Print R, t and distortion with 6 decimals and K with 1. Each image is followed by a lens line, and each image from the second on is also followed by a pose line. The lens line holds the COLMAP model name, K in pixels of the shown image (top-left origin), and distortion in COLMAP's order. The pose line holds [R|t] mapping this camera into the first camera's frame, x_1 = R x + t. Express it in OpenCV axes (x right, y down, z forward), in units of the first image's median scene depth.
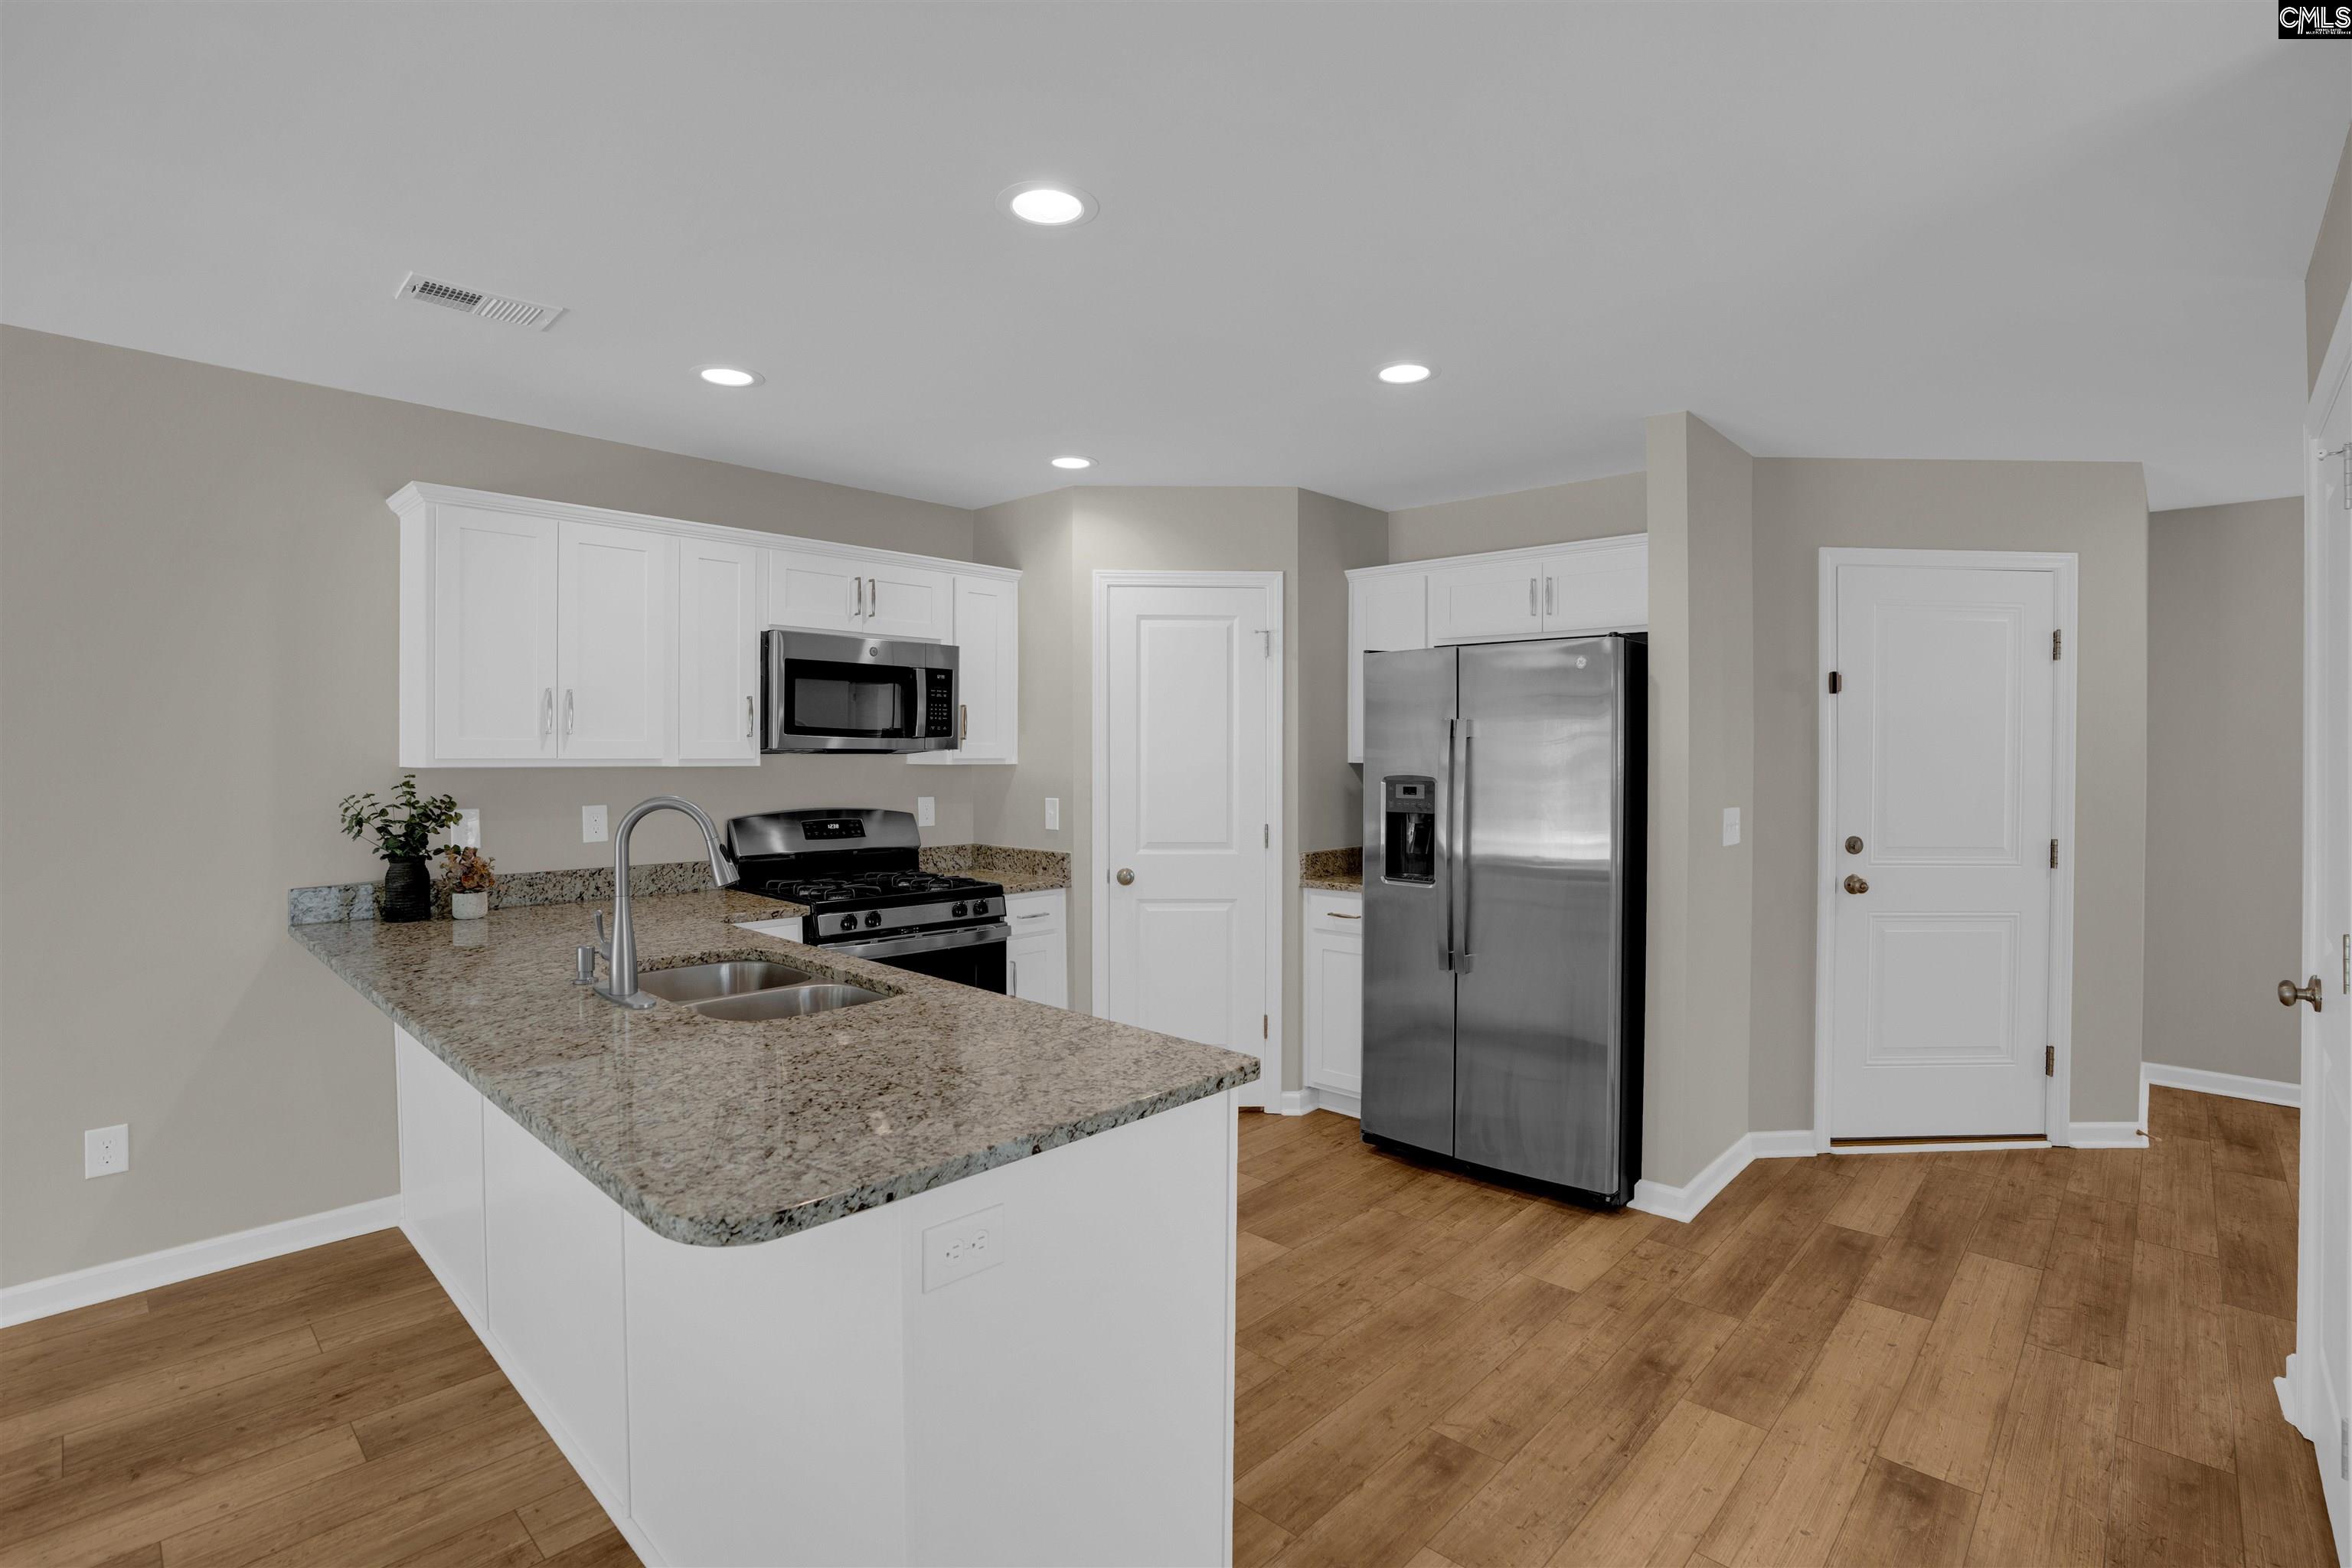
lens RADIAL K [[1092.5, 0, 1171.3], [0, 1092.5, 771.6], [0, 0, 1]] dist [-0.067817, 0.025665]
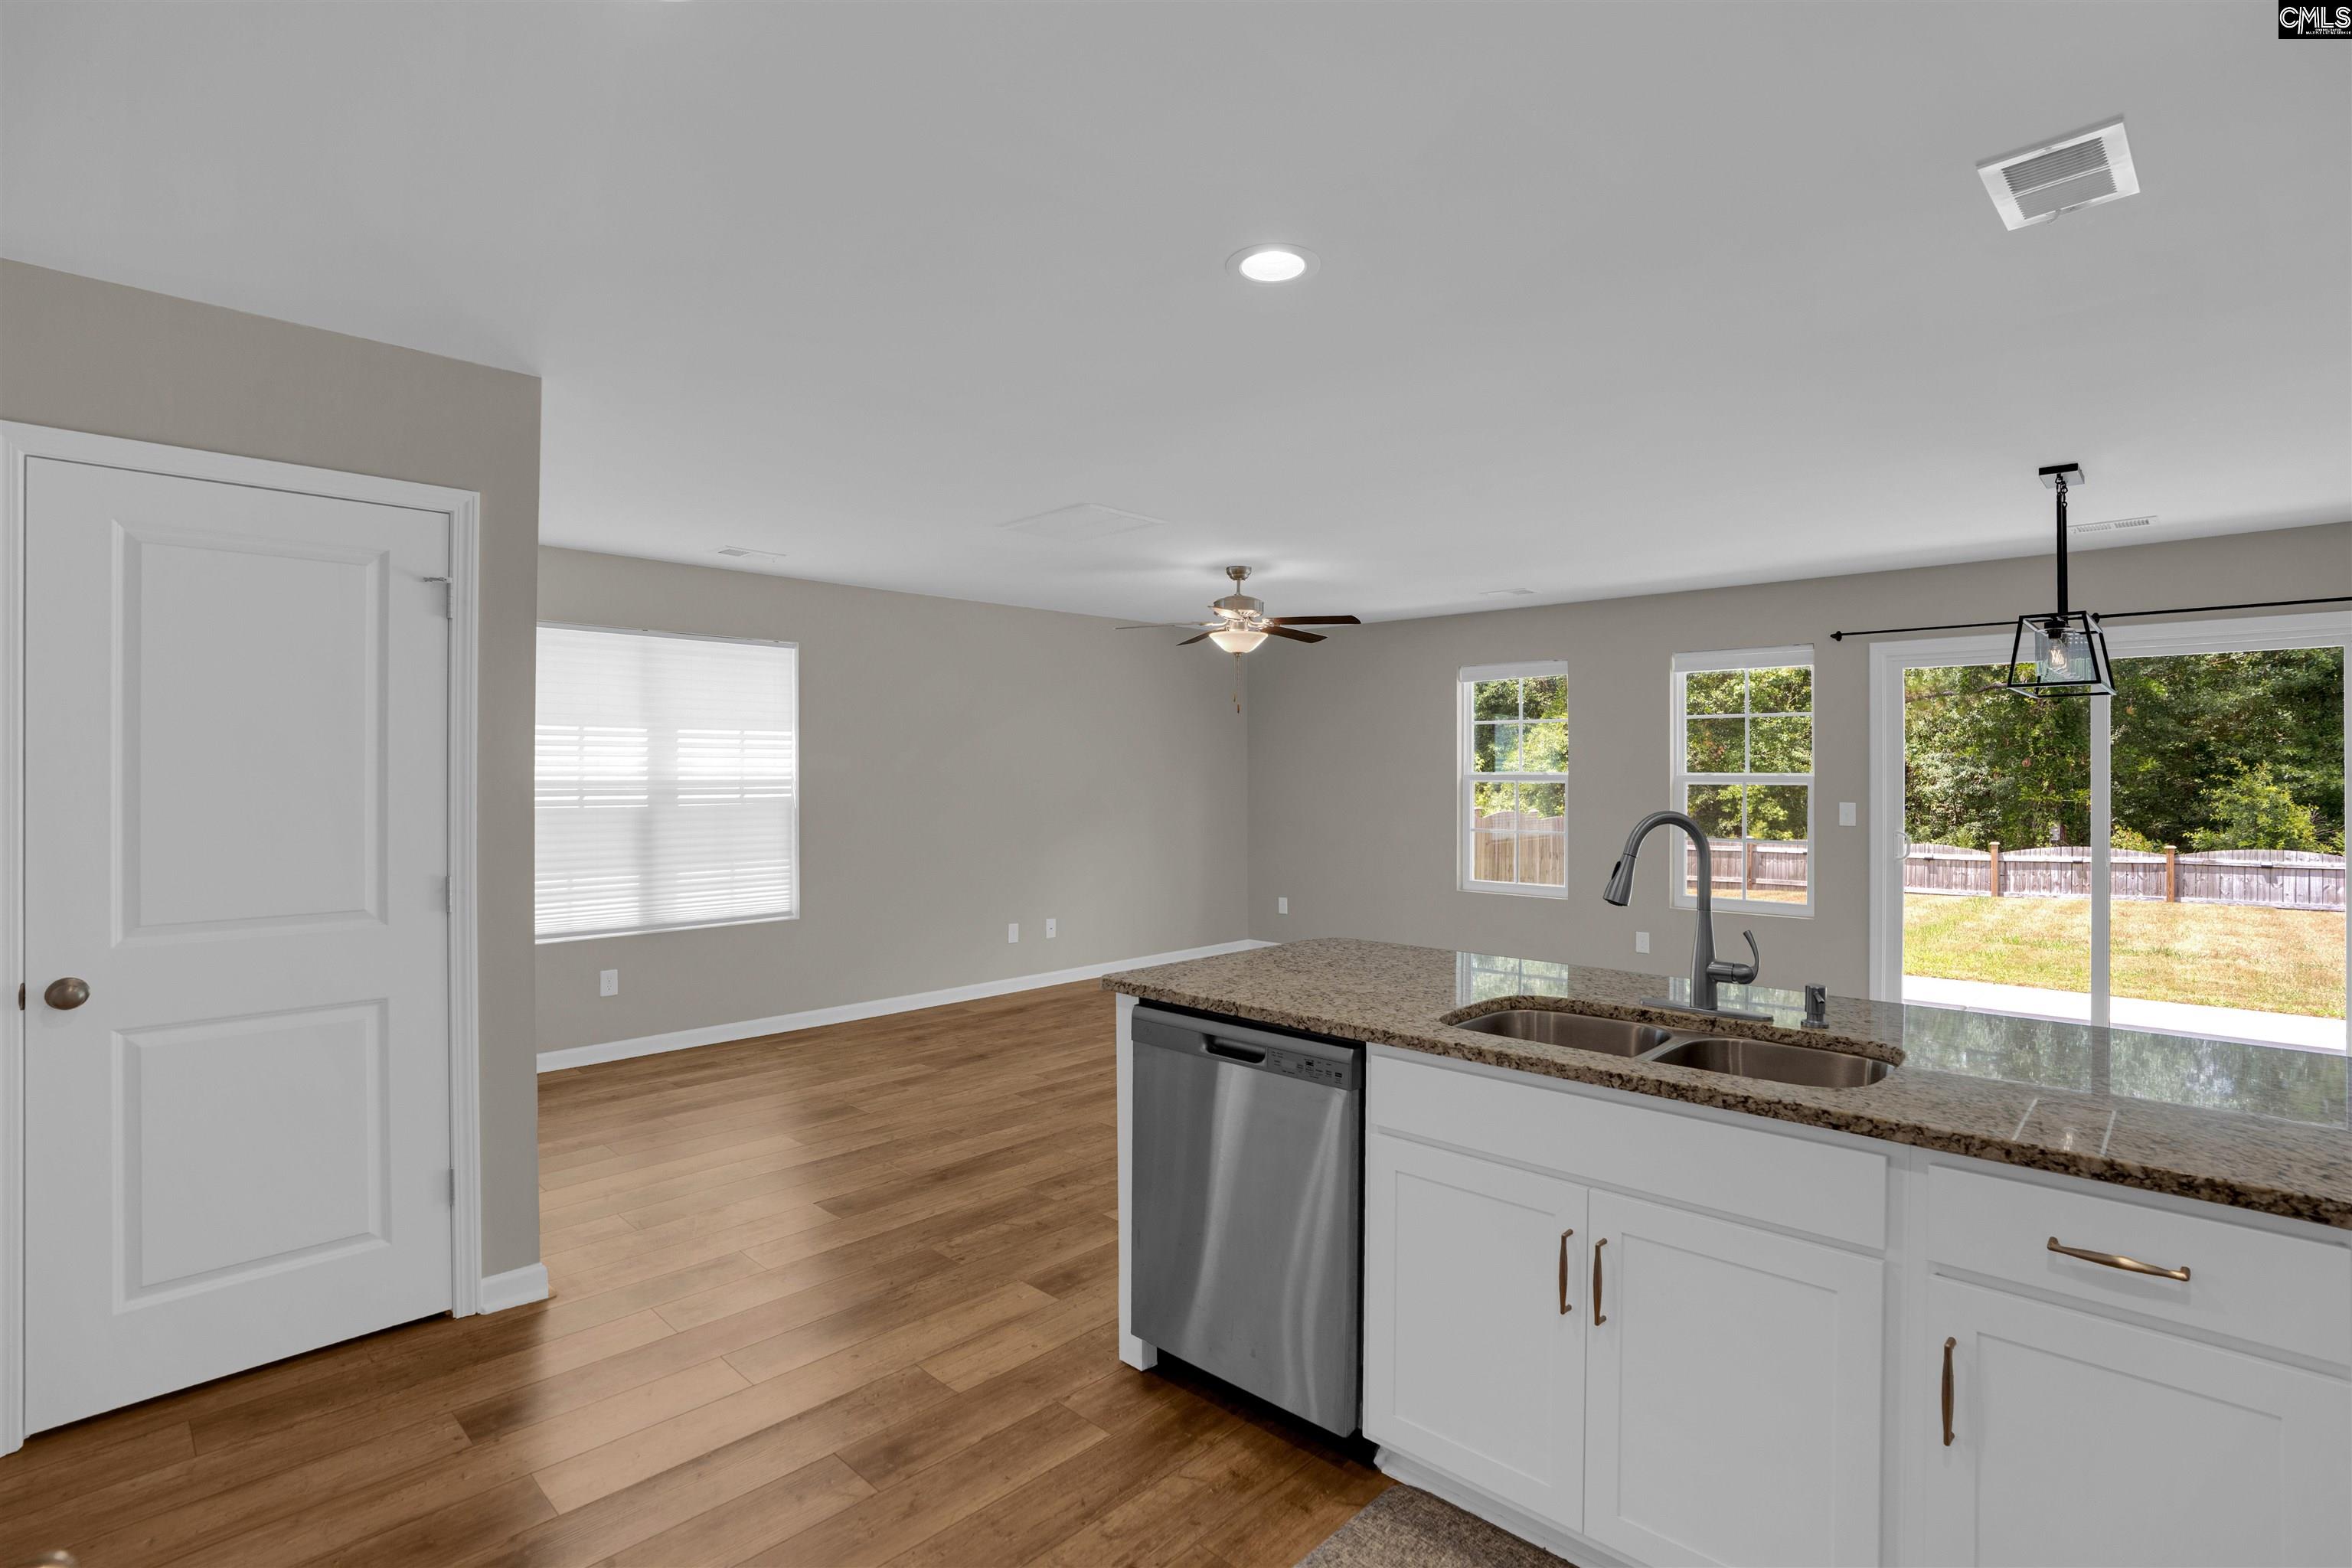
lens RADIAL K [[1133.2, 0, 1188.6], [0, 1133.2, 760.4], [0, 0, 1]] dist [-0.063919, 0.029671]
pose [[-0.999992, -0.003164, -0.002627, -0.014117], [-0.003183, 0.999970, 0.007060, -0.016379], [0.002604, 0.007069, -0.999972, 1.163950]]
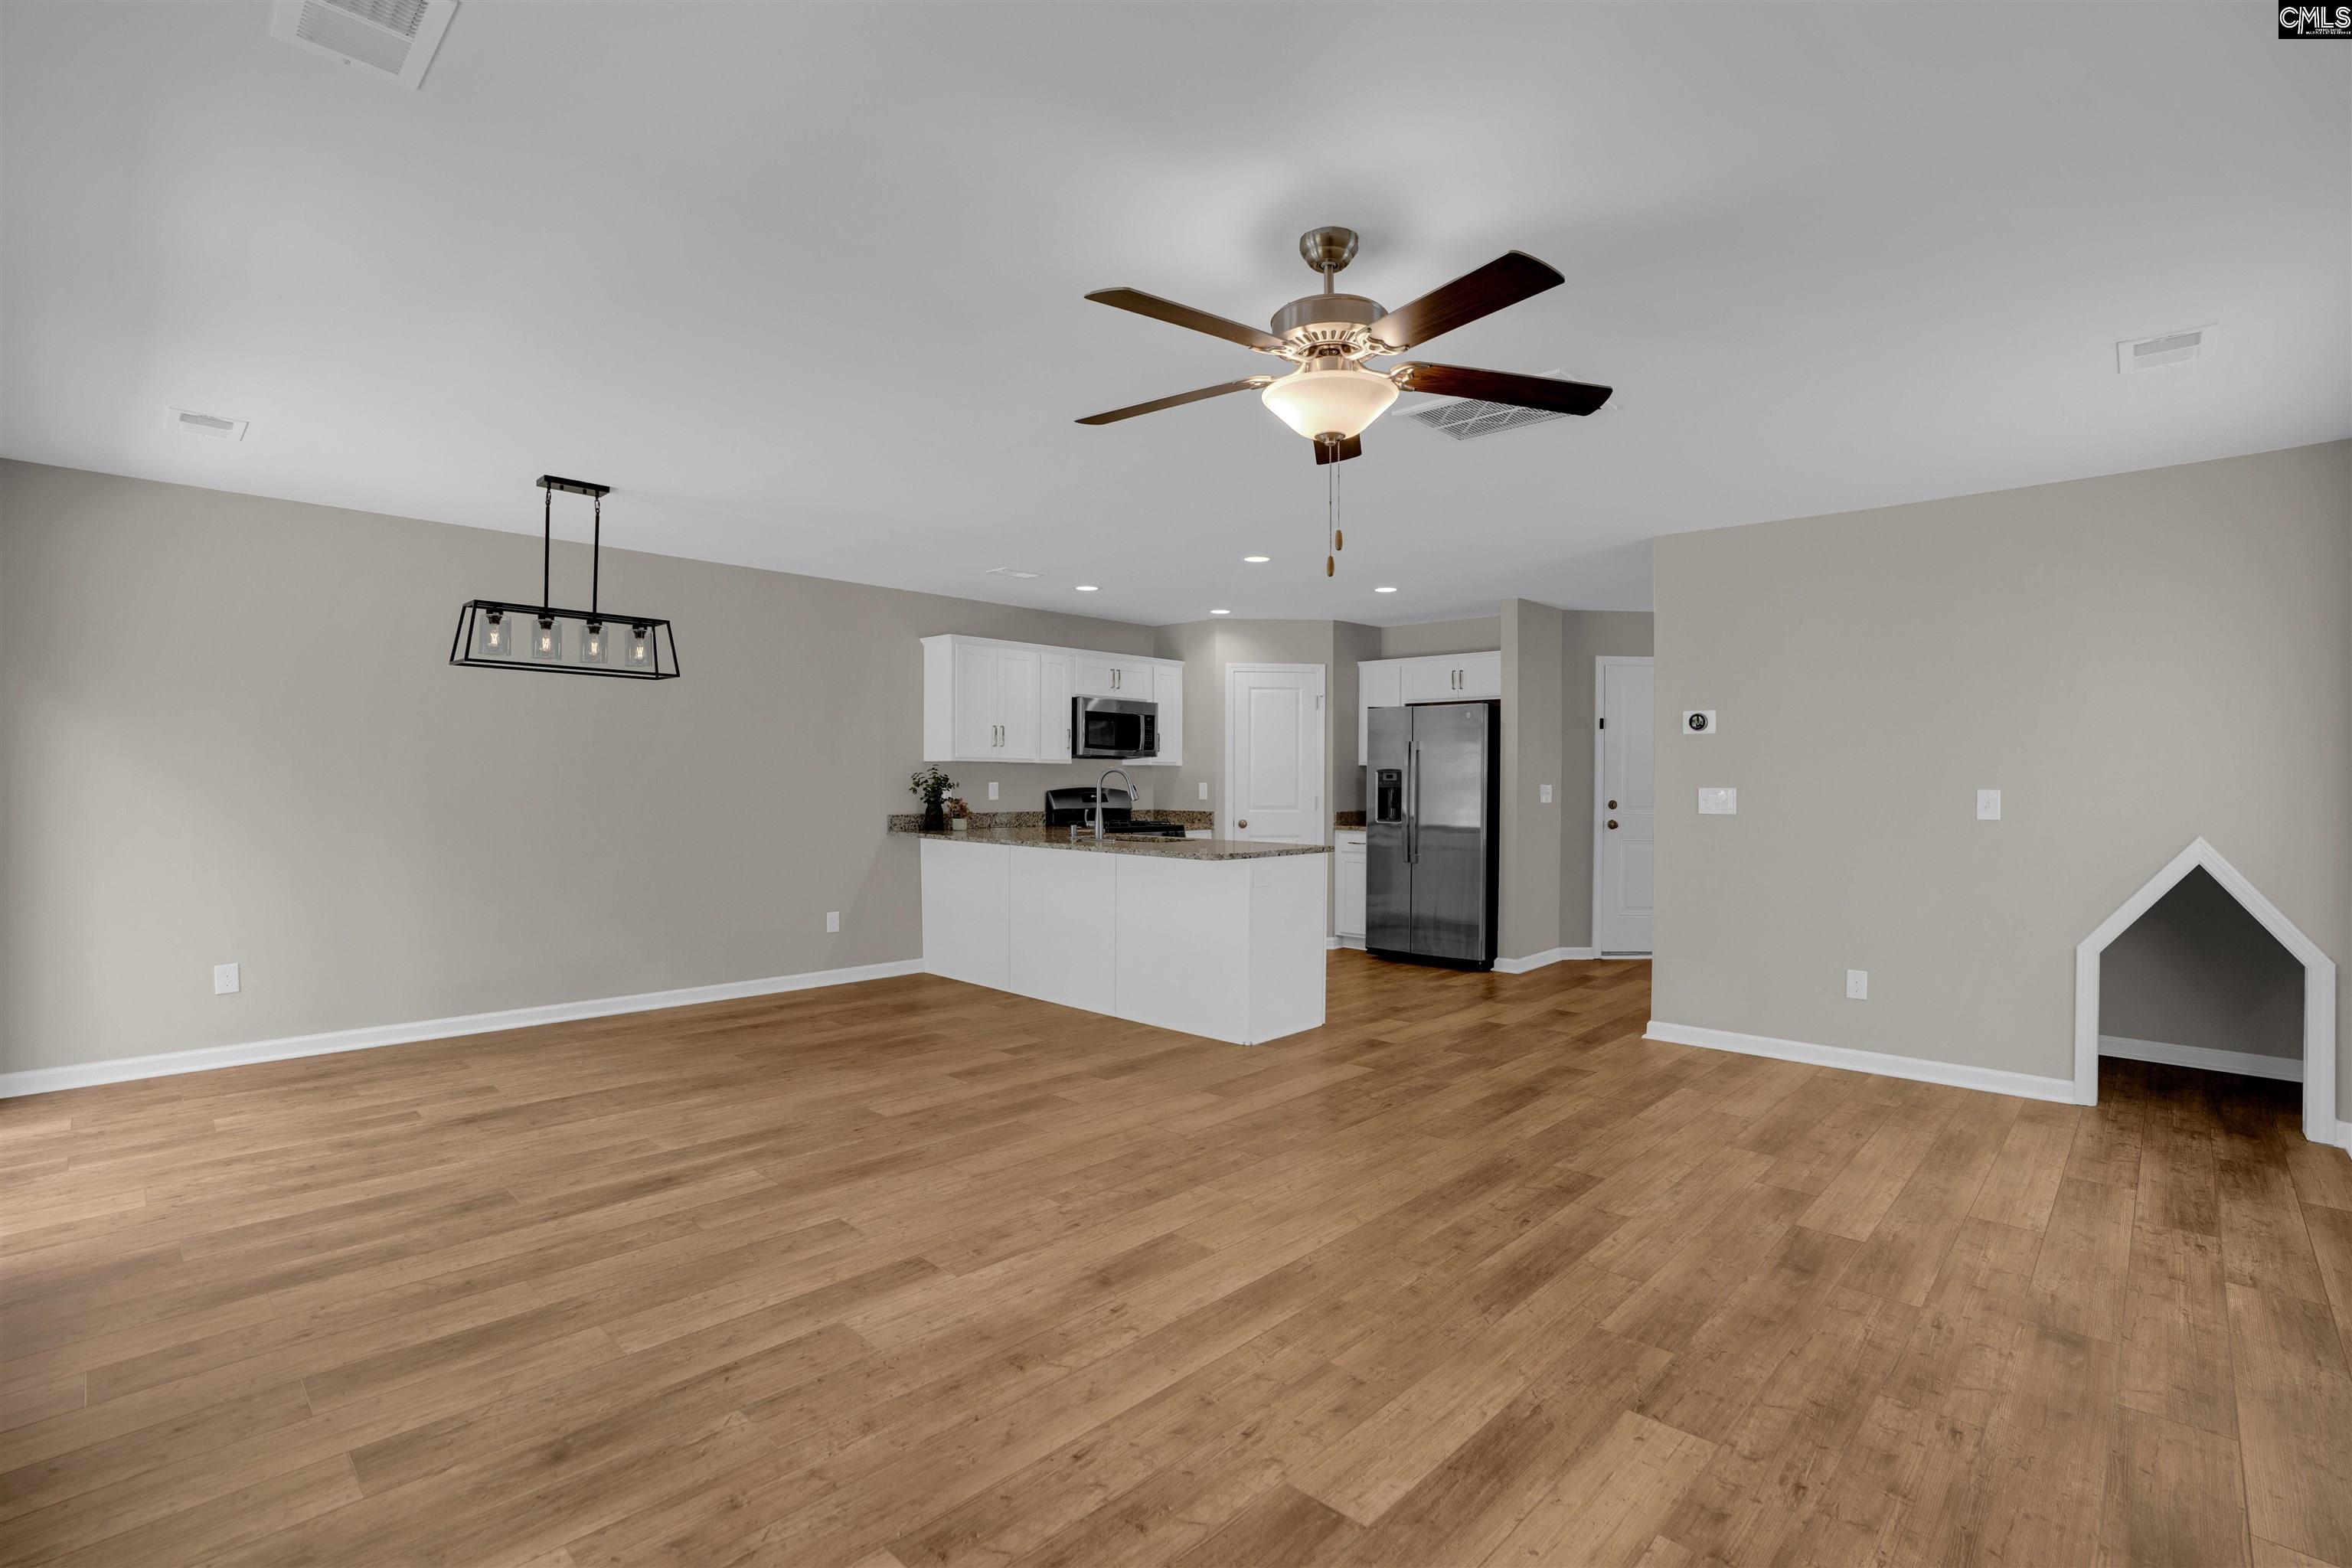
lens RADIAL K [[1070.5, 0, 1174.6], [0, 1070.5, 799.5], [0, 0, 1]] dist [-0.060925, 0.025276]
pose [[0.999987, 0.002614, -0.004434, -0.172951], [-0.002609, 0.999996, 0.001006, 0.059150], [0.004436, -0.000994, 0.999990, -0.992934]]
